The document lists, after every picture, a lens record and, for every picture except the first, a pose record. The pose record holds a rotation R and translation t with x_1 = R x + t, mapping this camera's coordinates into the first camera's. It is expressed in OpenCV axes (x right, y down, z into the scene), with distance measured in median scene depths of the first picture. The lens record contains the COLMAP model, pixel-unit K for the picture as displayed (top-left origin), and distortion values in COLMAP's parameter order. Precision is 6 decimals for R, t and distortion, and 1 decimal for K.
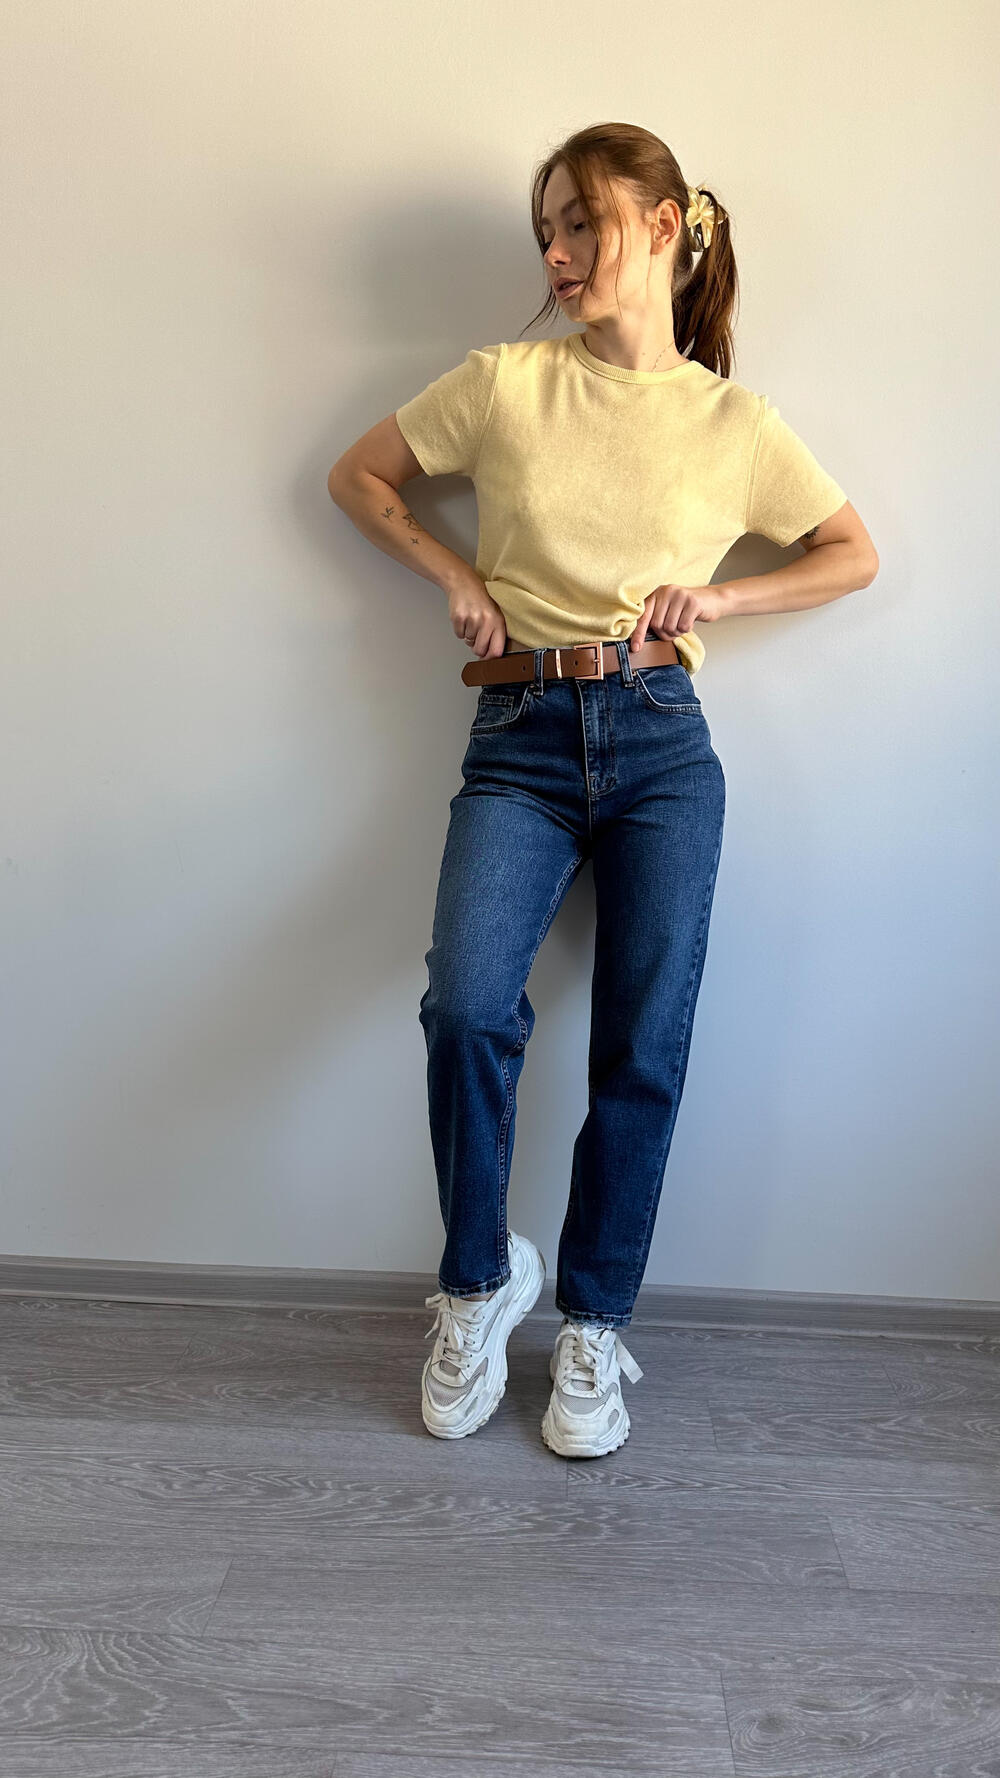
lens RADIAL K [[1285.8, 0, 498.8], [0, 1285.8, 898.5], [0, 0, 1]] dist [0.001250, -0.015260]
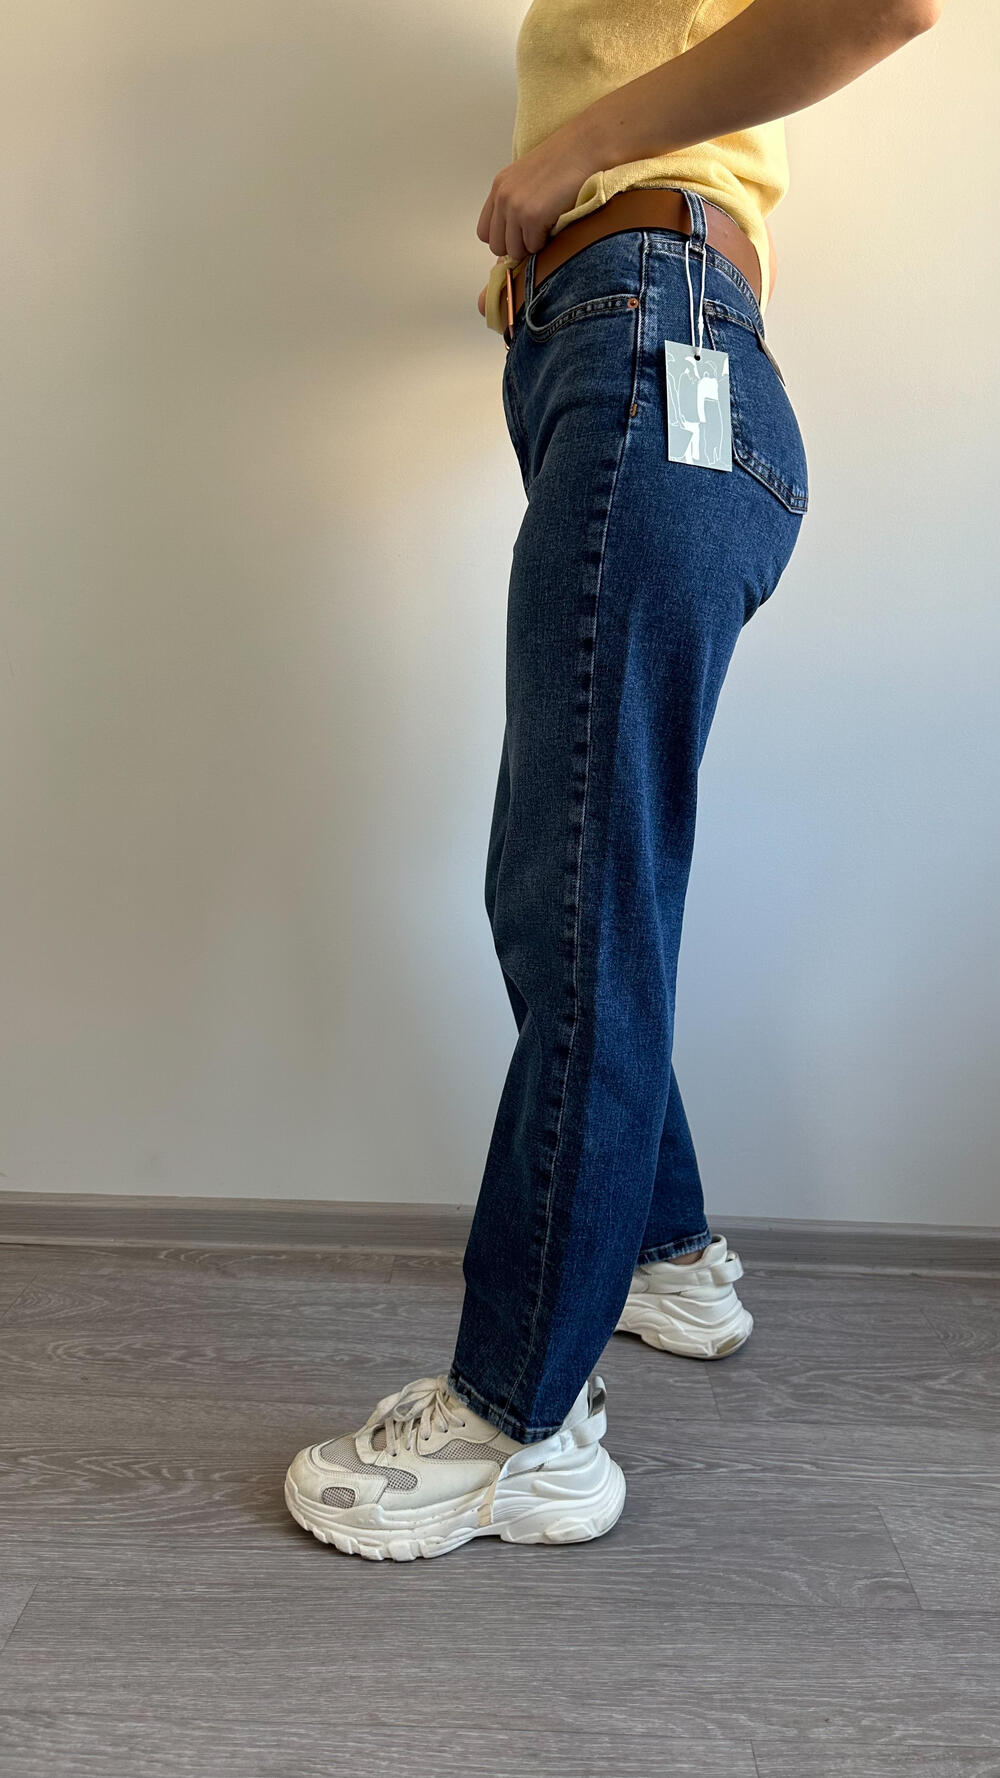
lens RADIAL K [[1285.8, 0, 499.2], [0, 1285.8, 900.8], [0, 0, 1]] dist [0.001250, -0.015260]
pose [[0.999031, 0.002864, 0.043916, 0.008191], [-0.003593, 0.999857, 0.016548, 0.120814], [-0.043862, -0.016690, 0.998898, 0.274744]]
